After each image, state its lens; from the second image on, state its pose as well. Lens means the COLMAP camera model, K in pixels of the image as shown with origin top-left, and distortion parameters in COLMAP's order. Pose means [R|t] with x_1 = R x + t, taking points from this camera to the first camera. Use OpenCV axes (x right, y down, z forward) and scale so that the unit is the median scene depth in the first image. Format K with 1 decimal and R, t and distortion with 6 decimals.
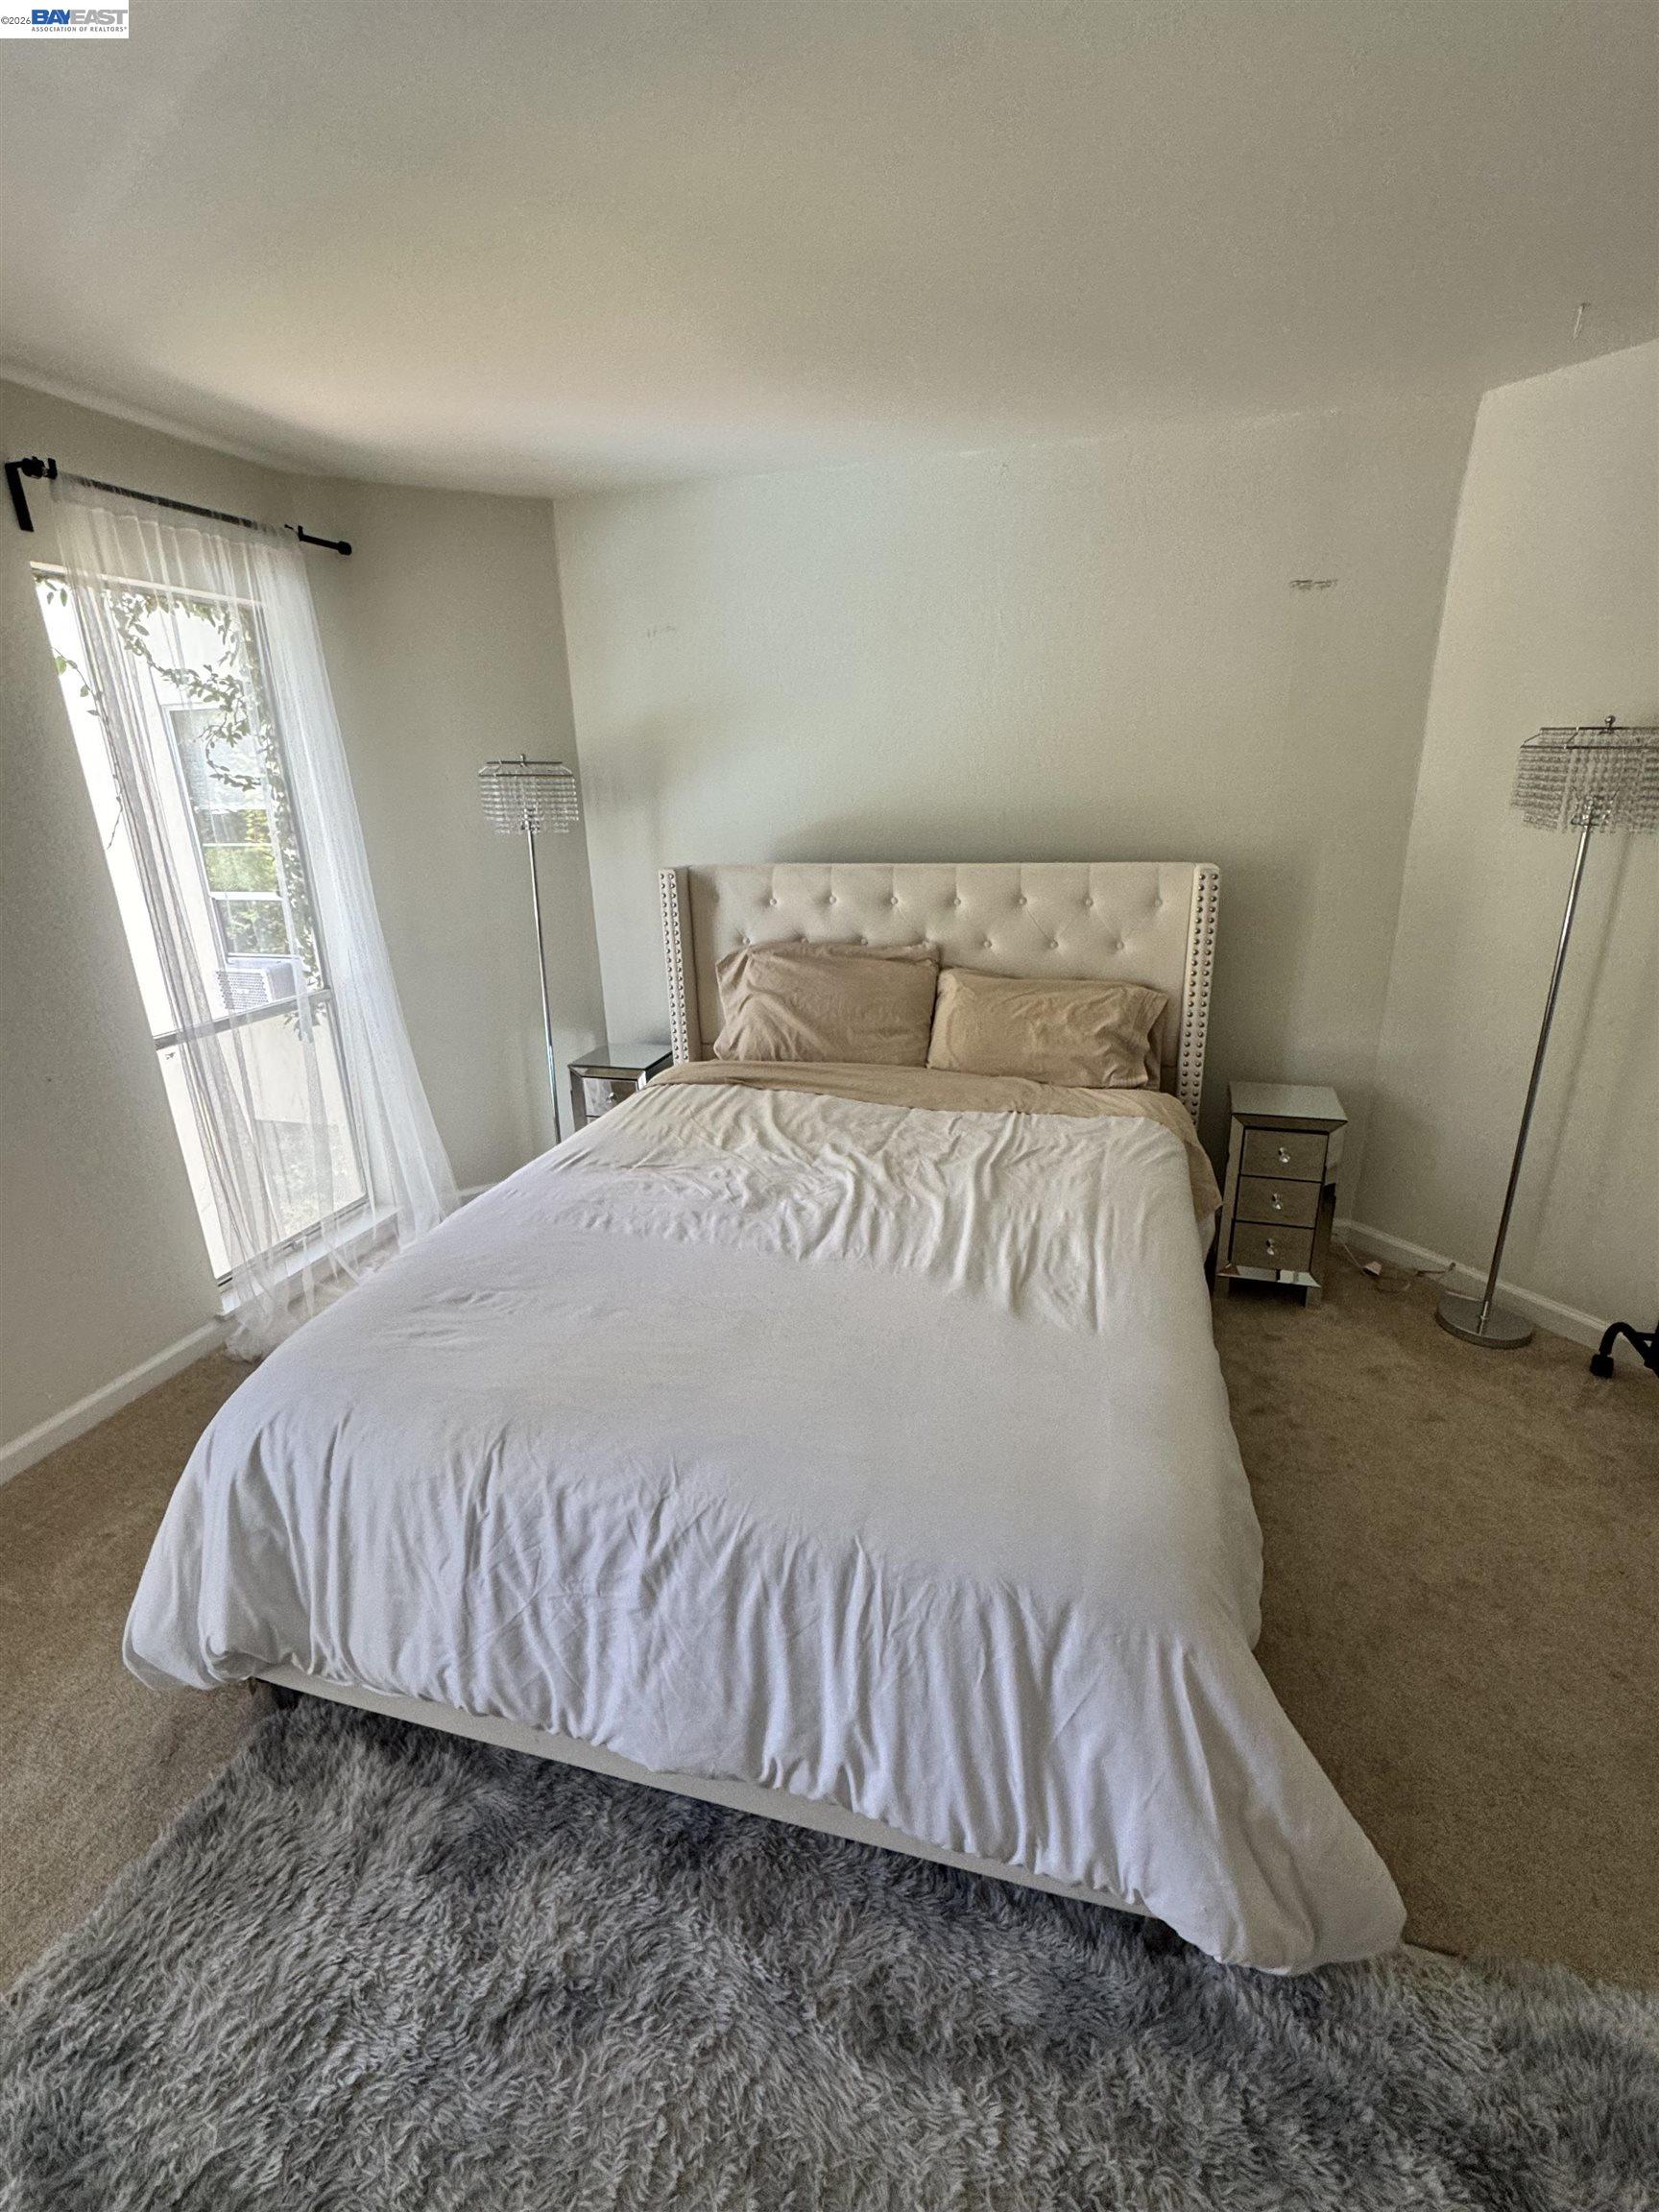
lens RADIAL K [[994.1, 0, 830.4], [0, 994.1, 1101.5], [0, 0, 1]] dist [-0.000592, -0.000147]
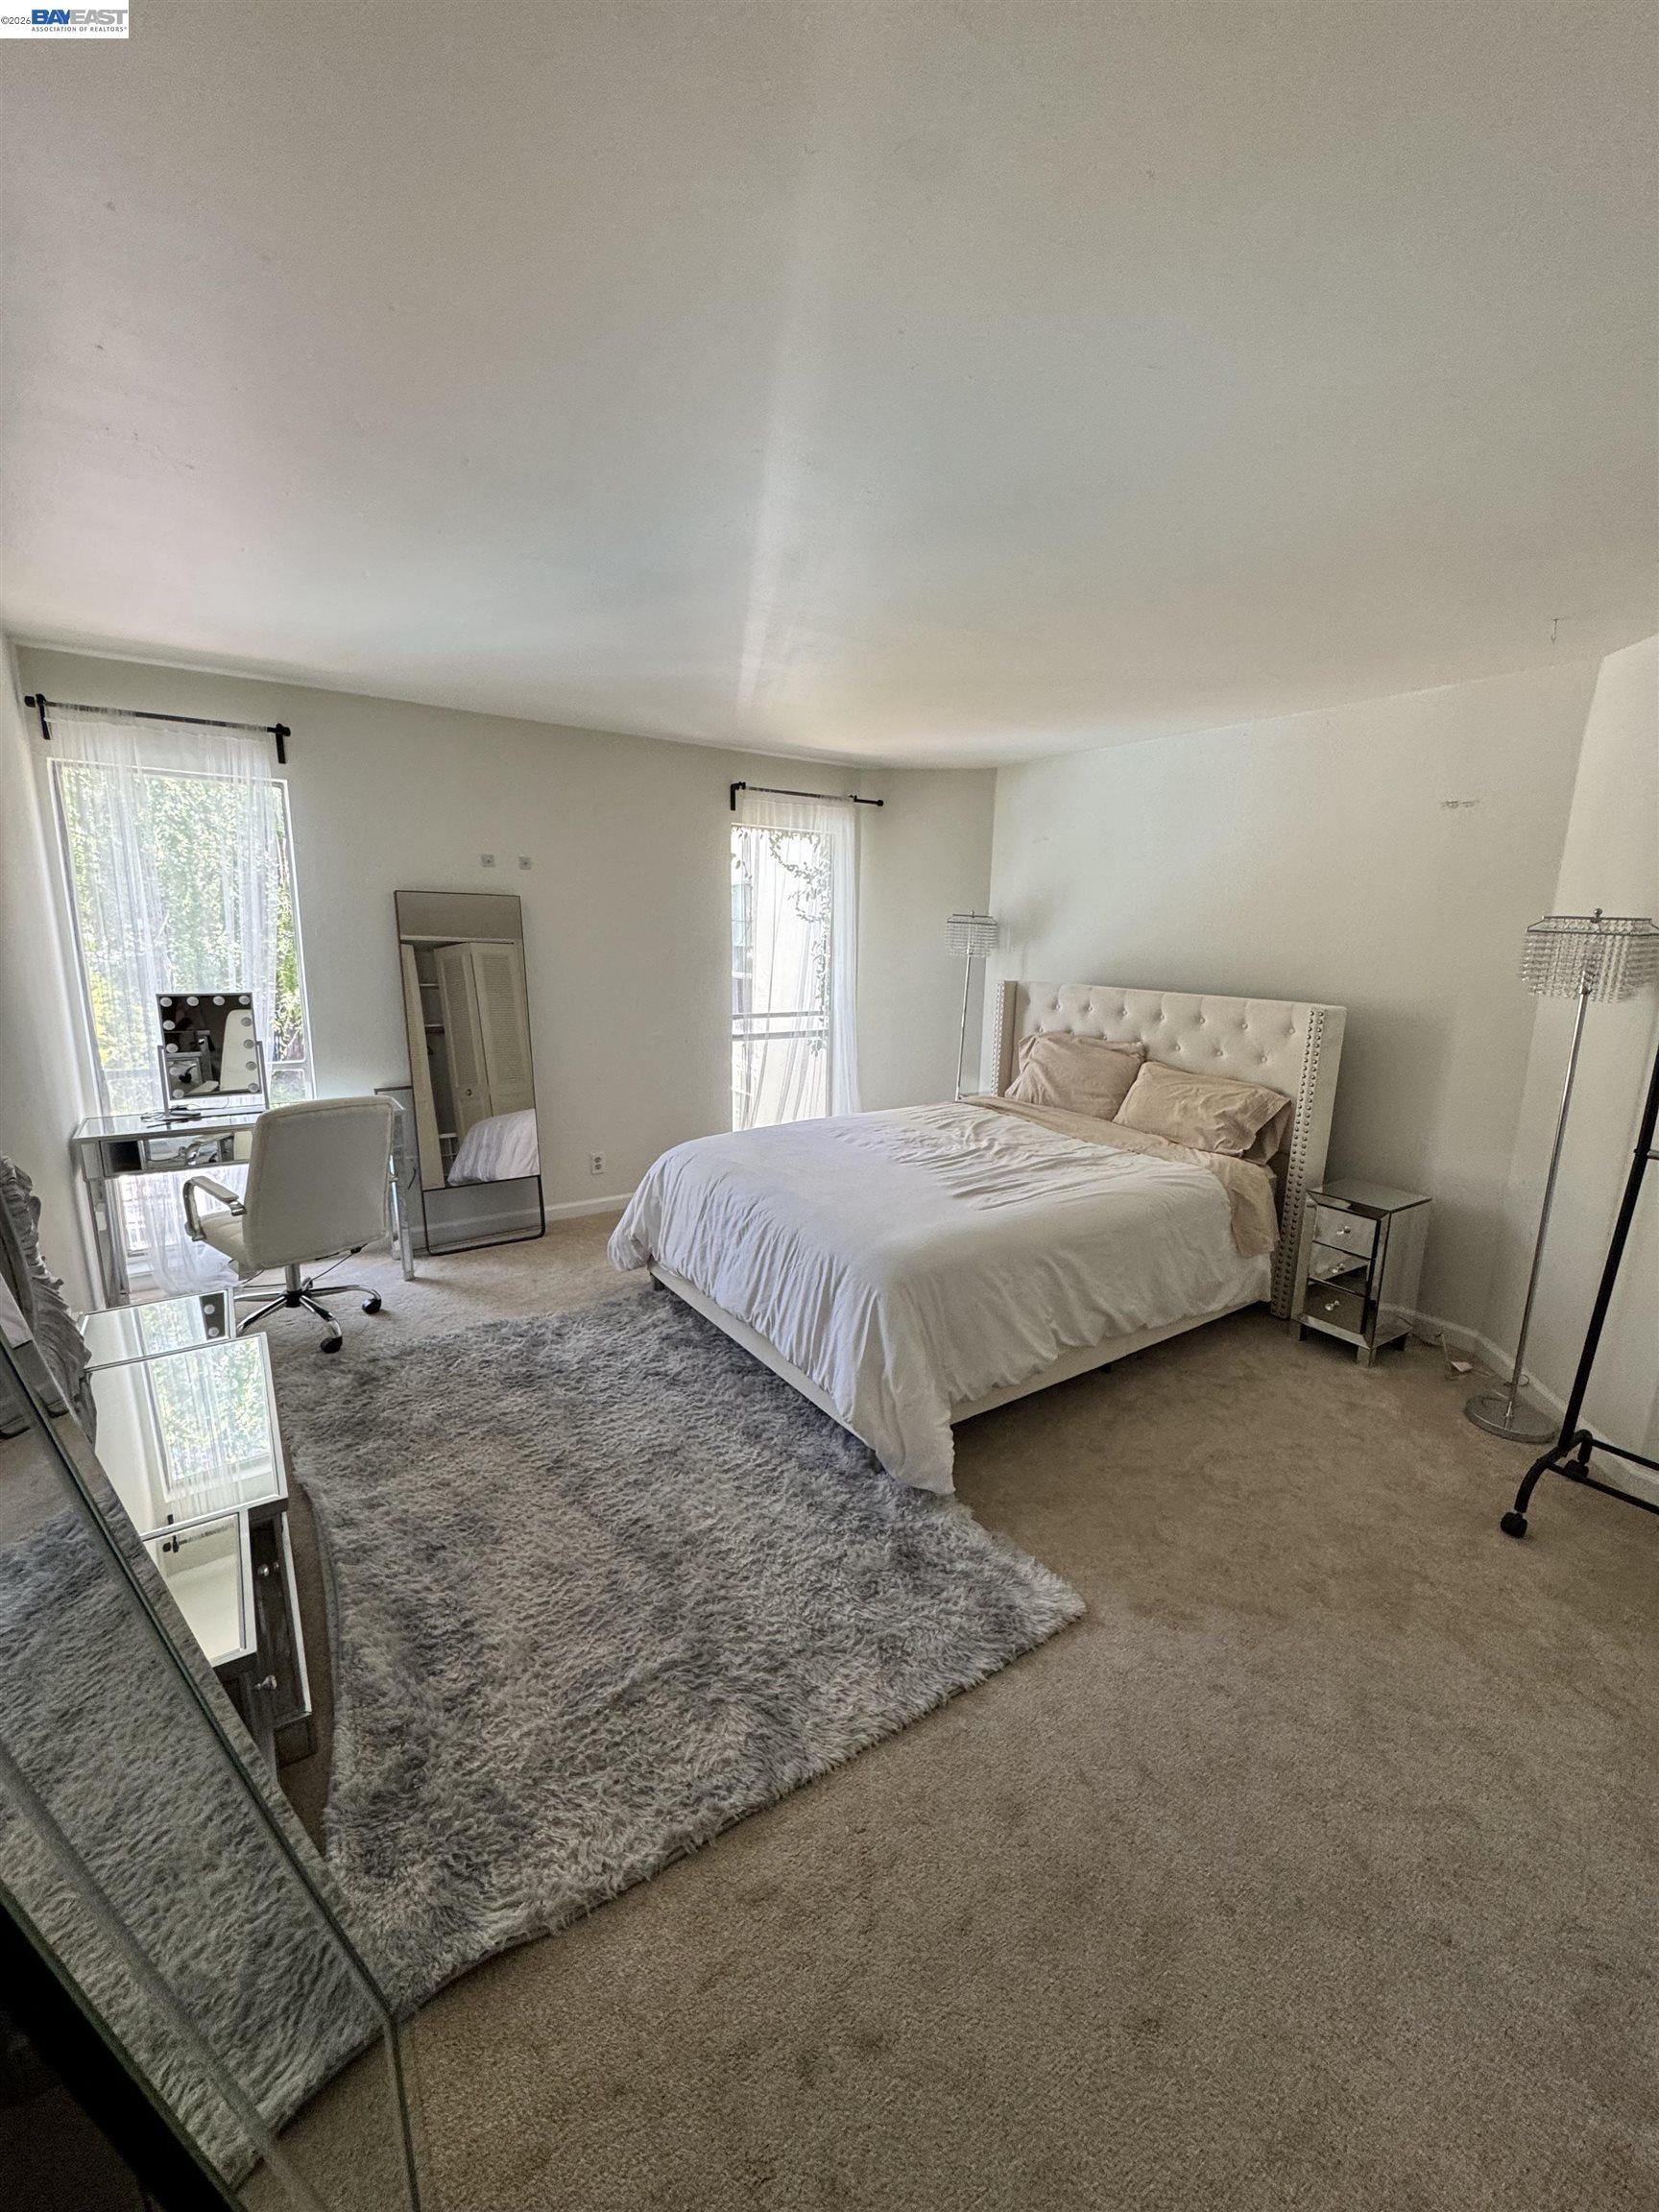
lens RADIAL K [[887.0, 0, 836.1], [0, 887.0, 1106.8], [0, 0, 1]] dist [-0.001358, -0.000222]
pose [[0.774552, 0.169145, -0.609475, 0.596523], [-0.242148, 0.969468, -0.038680, 0.097473], [0.584324, 0.177543, 0.791861, -0.302264]]
